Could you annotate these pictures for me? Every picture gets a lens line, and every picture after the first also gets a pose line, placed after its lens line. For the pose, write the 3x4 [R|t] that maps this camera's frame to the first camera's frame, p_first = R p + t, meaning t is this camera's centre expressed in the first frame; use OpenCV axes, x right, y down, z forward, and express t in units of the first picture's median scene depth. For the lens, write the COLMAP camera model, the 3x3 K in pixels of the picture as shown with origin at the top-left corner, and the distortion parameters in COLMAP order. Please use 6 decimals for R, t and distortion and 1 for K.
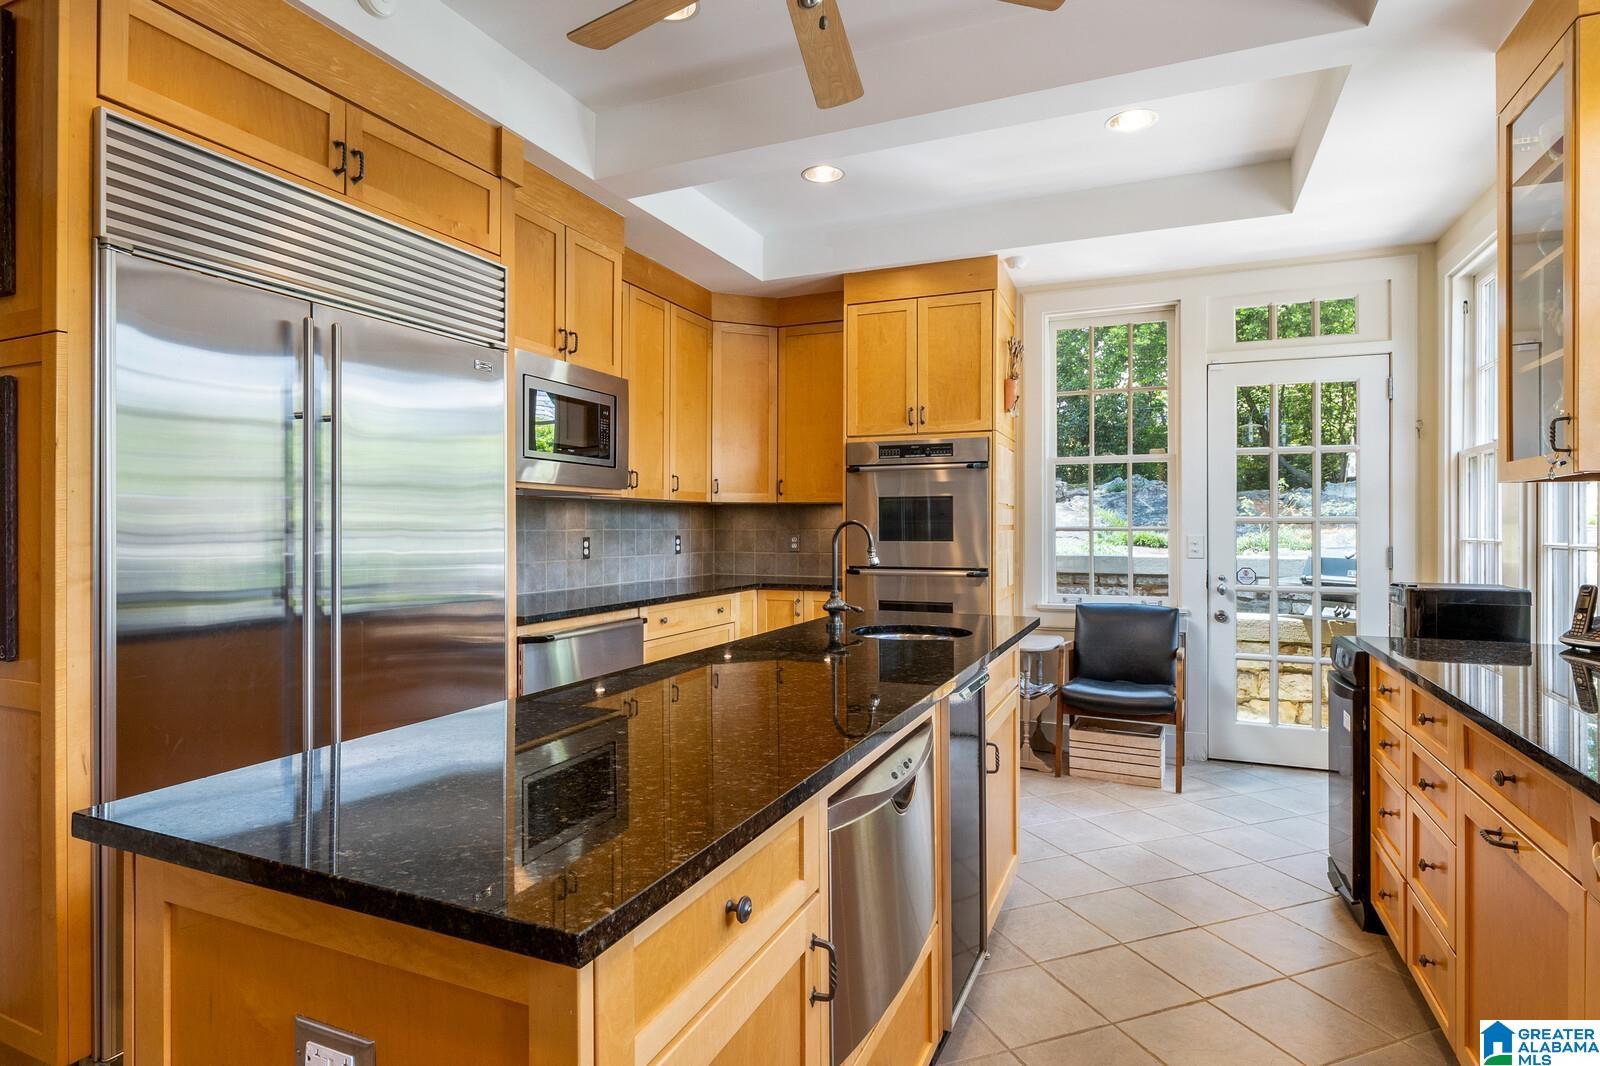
lens RADIAL K [[848.6, 0, 799.8], [0, 848.6, 525.1], [0, 0, 1]] dist [0.002159, 0.000784]
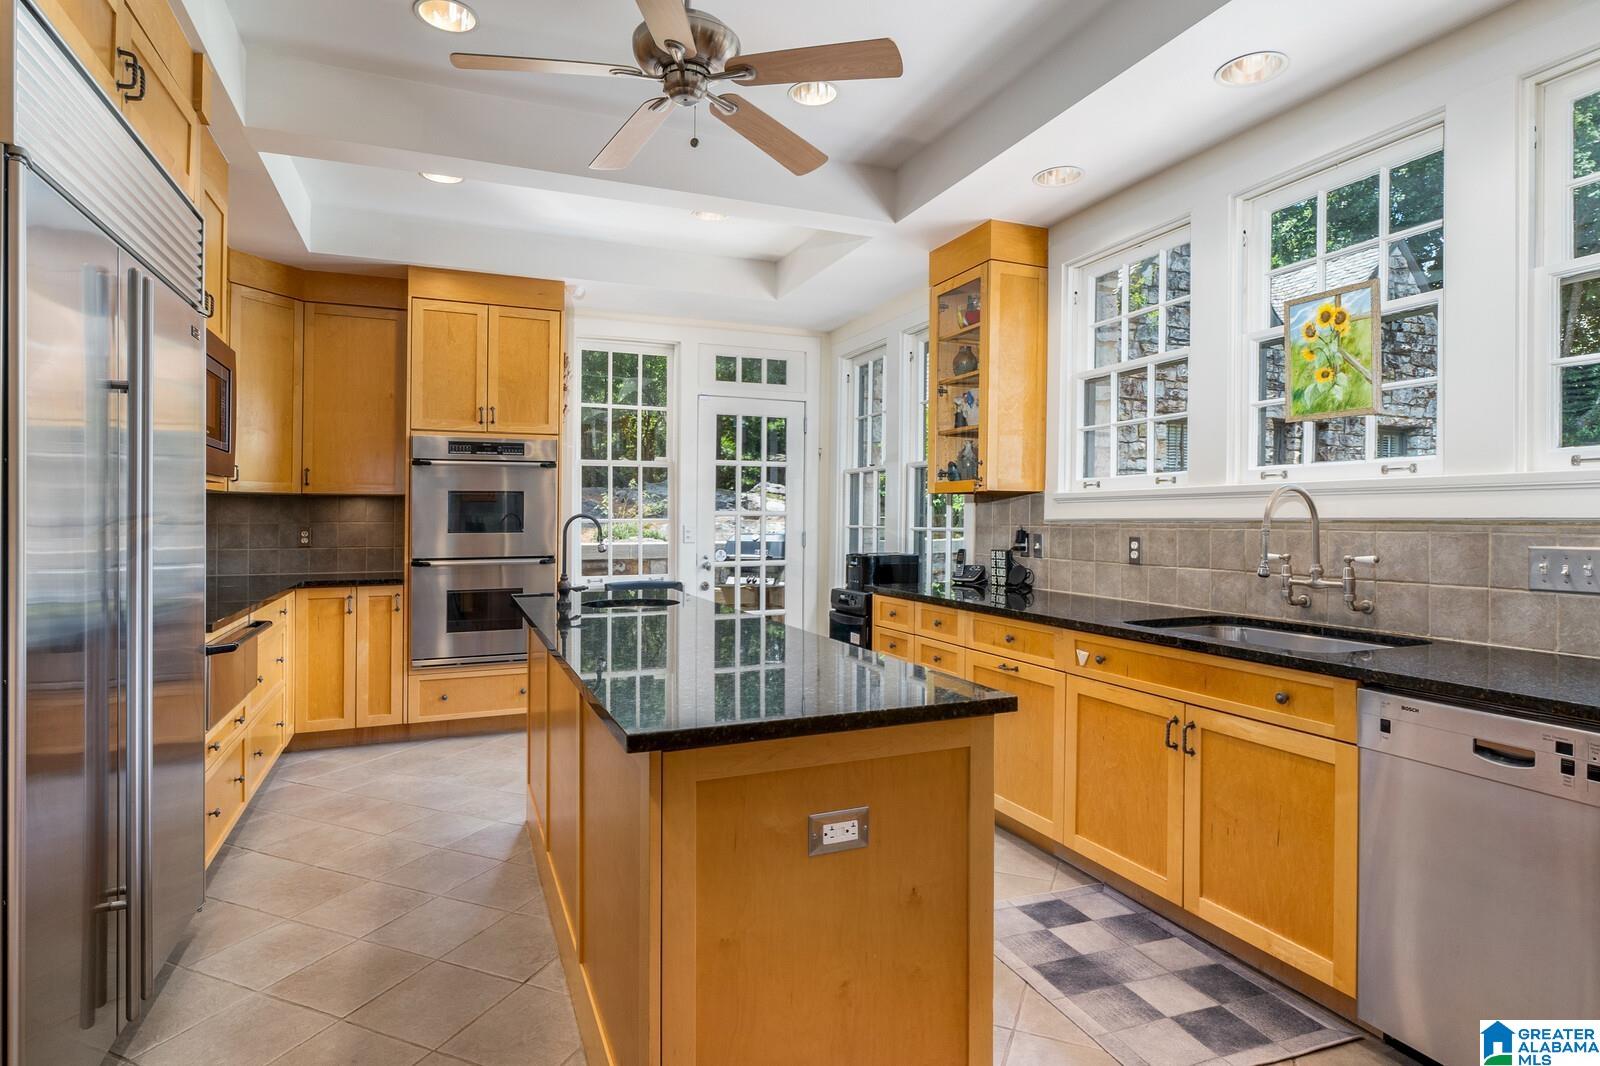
lens RADIAL K [[848.6, 0, 800.8], [0, 848.6, 525.9], [0, 0, 1]] dist [0.002159, 0.000784]
pose [[0.693739, -0.008866, 0.720172, -0.352633], [0.002210, 0.999946, 0.010181, 0.000369], [-0.720223, -0.005471, 0.693721, -0.022665]]
